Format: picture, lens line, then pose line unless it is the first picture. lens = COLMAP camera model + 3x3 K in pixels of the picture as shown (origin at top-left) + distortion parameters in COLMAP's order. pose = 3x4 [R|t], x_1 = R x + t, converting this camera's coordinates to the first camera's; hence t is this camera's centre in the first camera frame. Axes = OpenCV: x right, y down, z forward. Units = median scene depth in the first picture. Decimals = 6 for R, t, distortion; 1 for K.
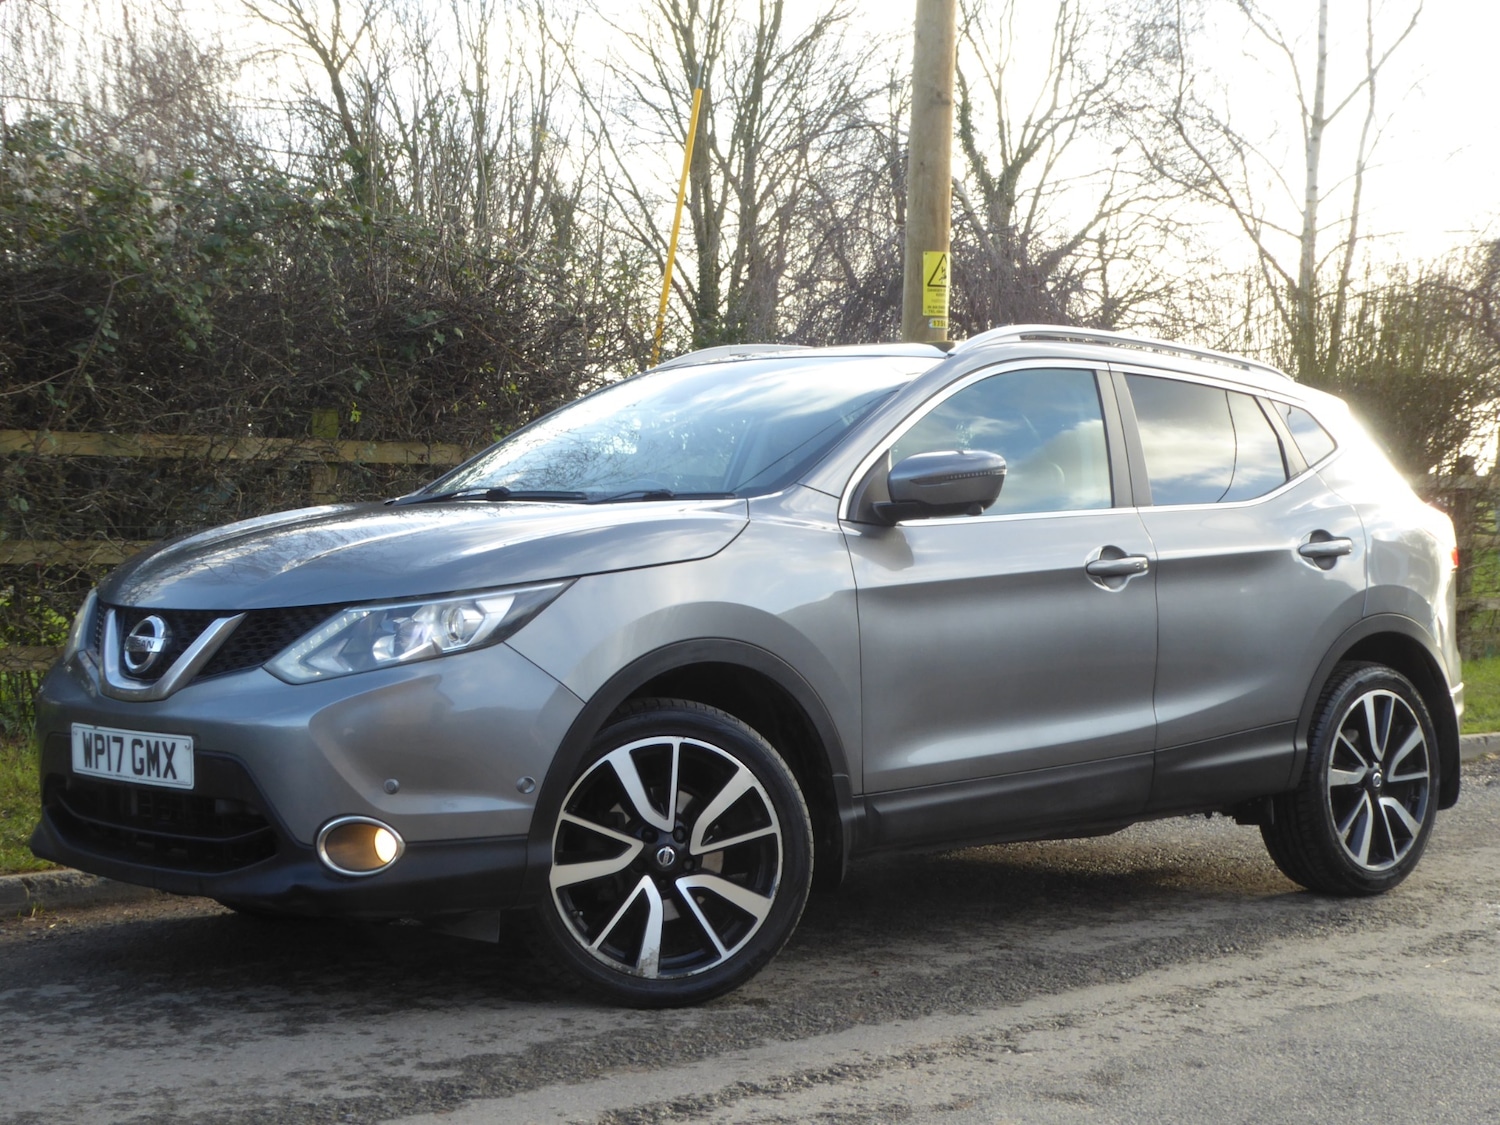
lens RADIAL K [[2516.5, 0, 735.0], [0, 2516.5, 528.0], [0, 0, 1]] dist [0.064470, 0.003802]
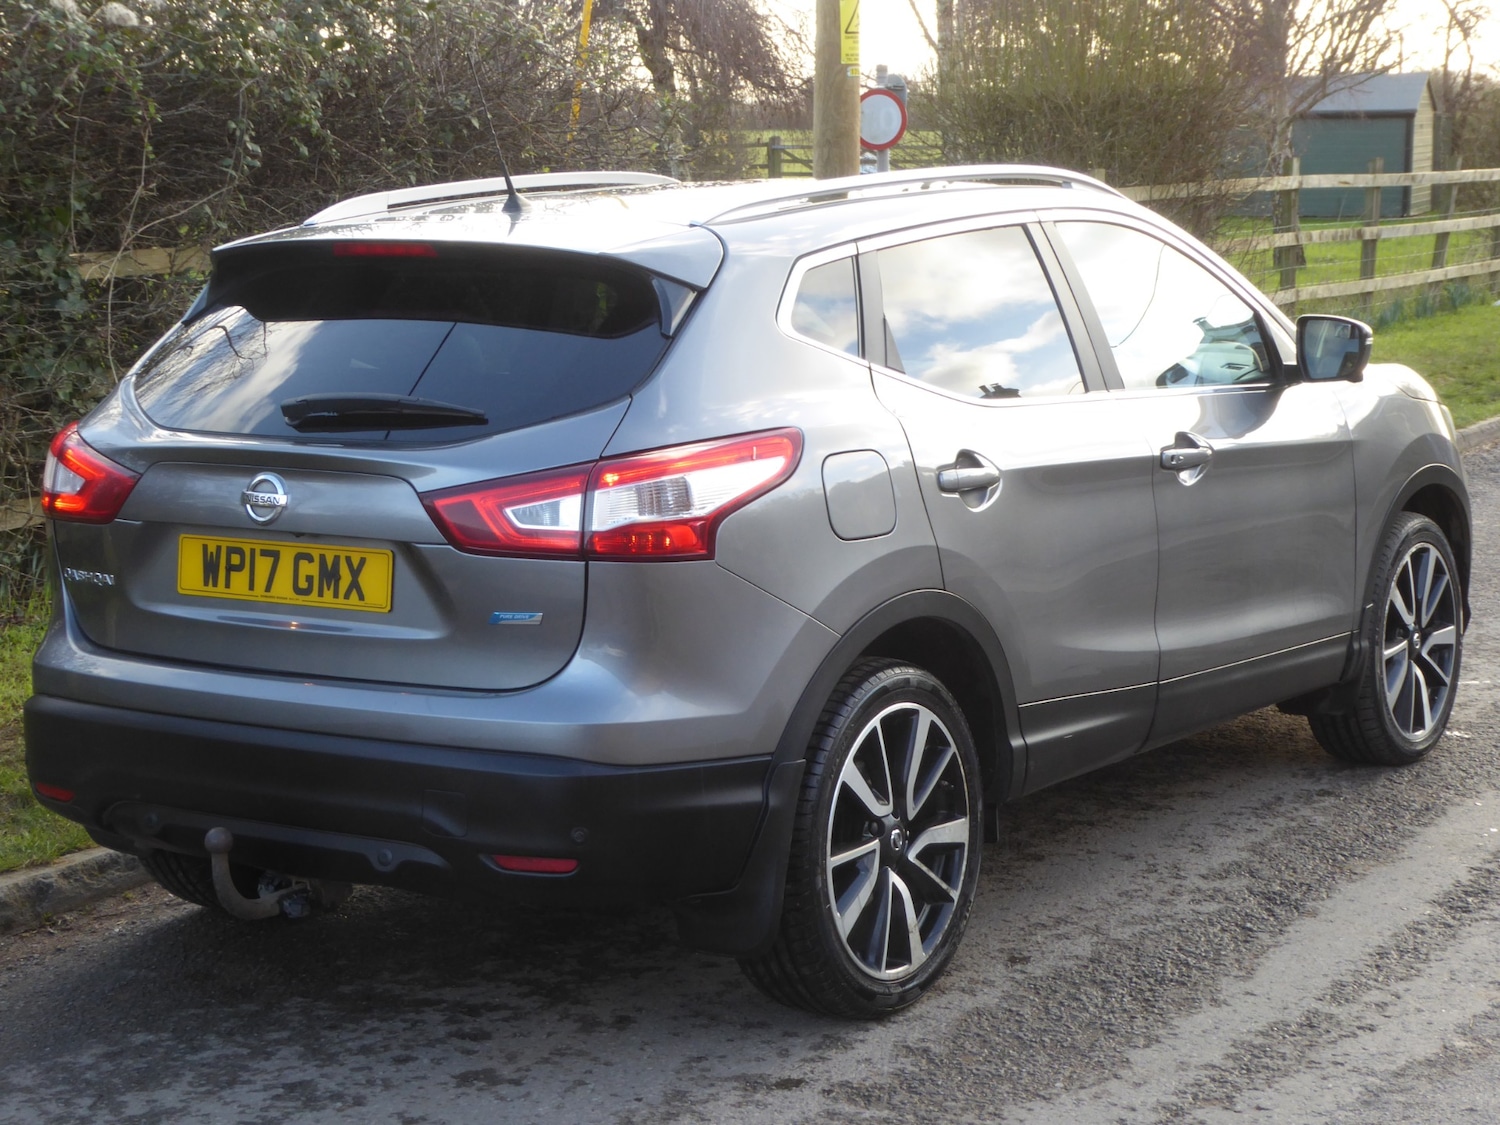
lens RADIAL K [[2859.2, 0, 750.0], [0, 2859.2, 562.5], [0, 0, 1]] dist [0.127115, -0.003373]
pose [[0.960796, -0.068028, 0.268782, -0.596606], [0.030731, 0.989588, 0.140612, -0.110874], [-0.275549, -0.126840, 0.952882, -0.171586]]
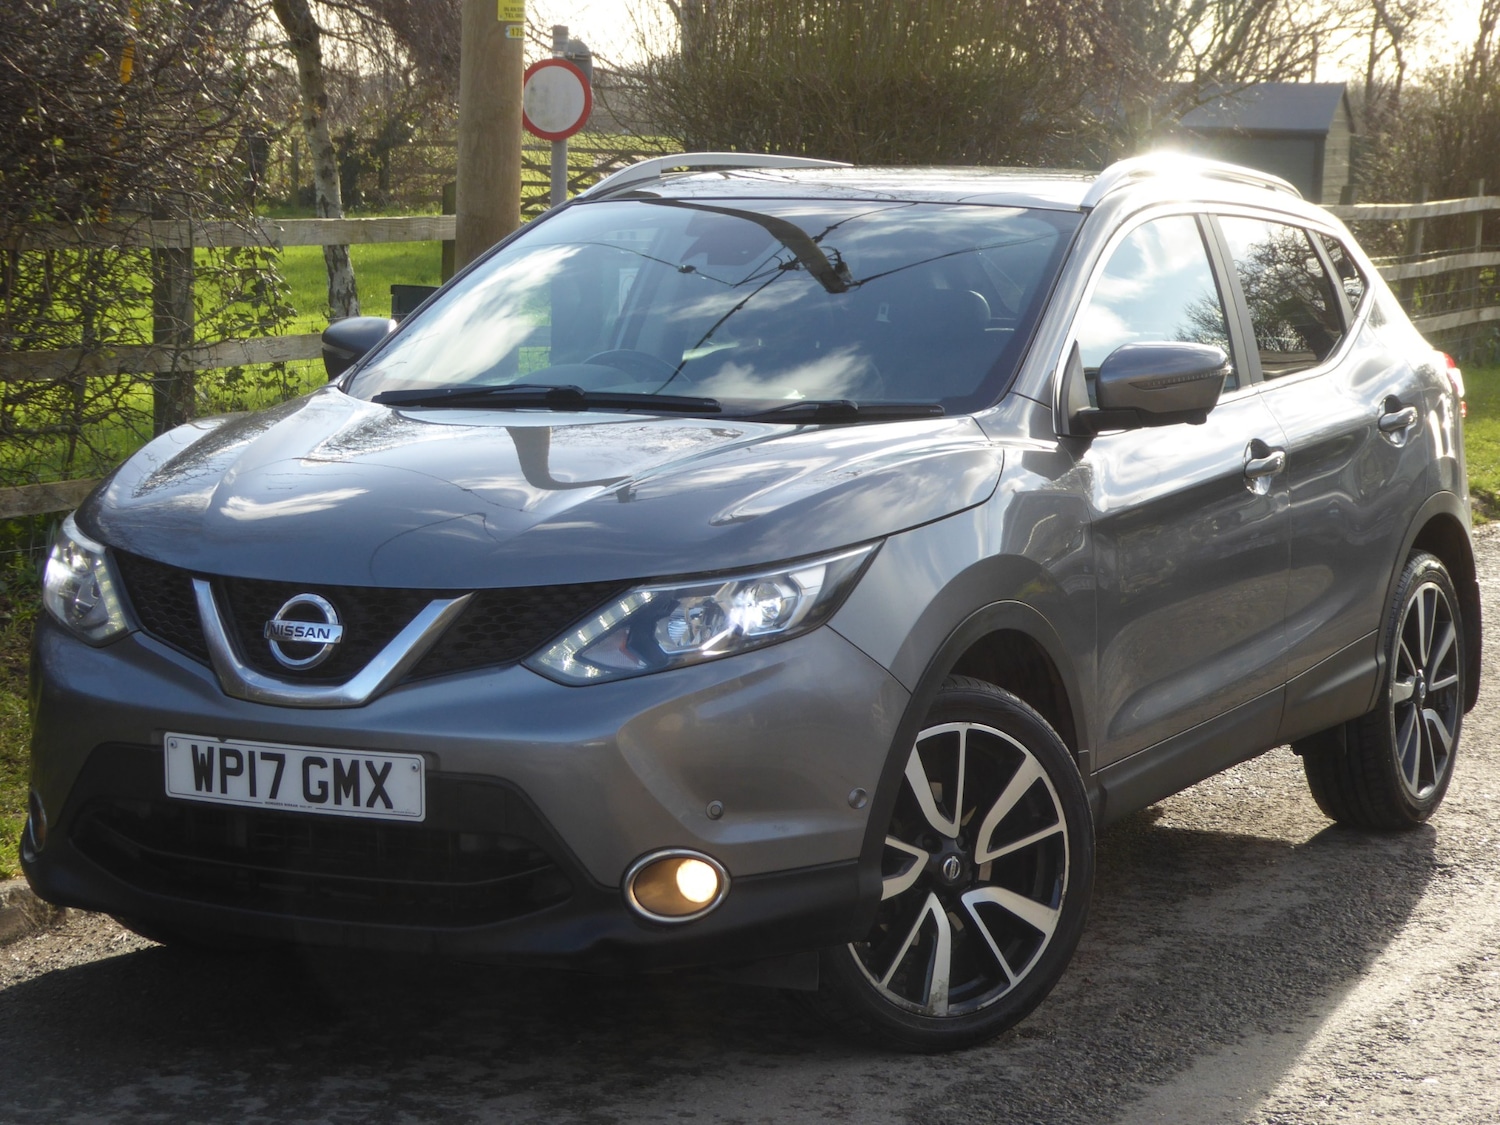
lens RADIAL K [[3727.0, 0, 750.0], [0, 3727.0, 562.5], [0, 0, 1]] dist [0.207641, -0.221972]
pose [[0.941101, -0.032035, 0.336605, -0.491202], [-0.003985, 0.994382, 0.105779, -0.095909], [-0.338102, -0.100890, 0.935686, -0.103457]]
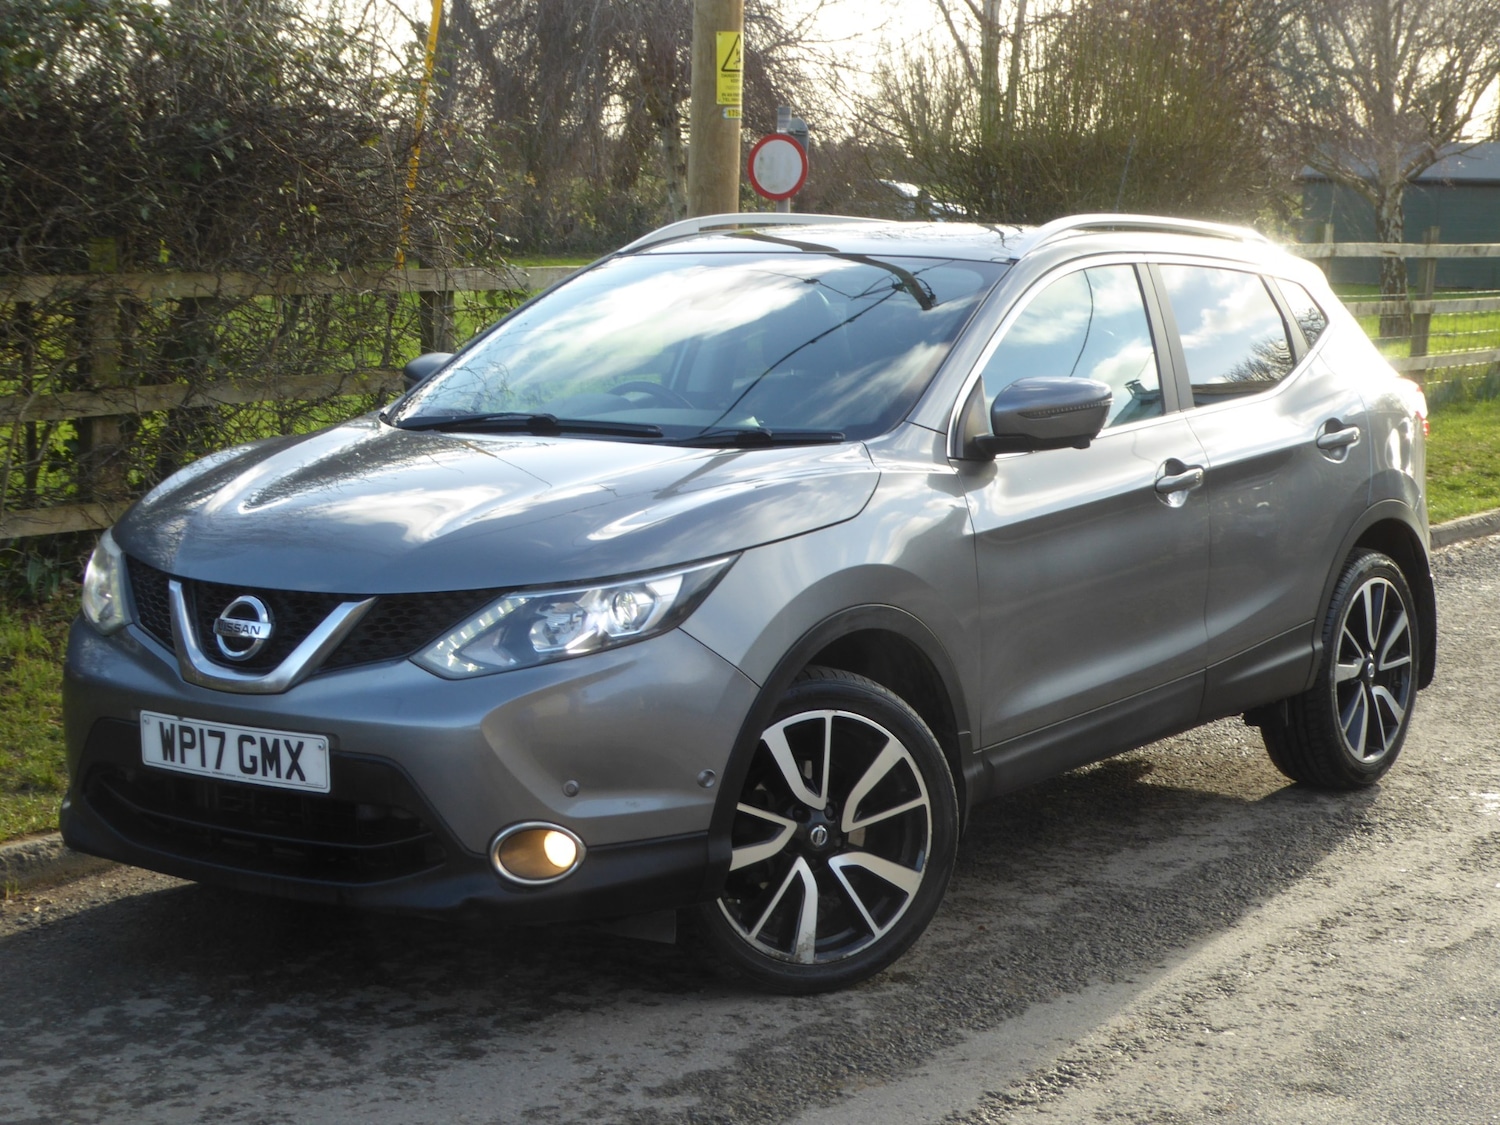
lens RADIAL K [[2859.2, 0, 750.0], [0, 2859.2, 562.5], [0, 0, 1]] dist [0.127115, -0.003373]
pose [[0.980205, -0.028895, 0.195868, -0.258527], [0.005105, 0.992652, 0.120895, -0.100833], [-0.197922, -0.117502, 0.973150, -0.028770]]
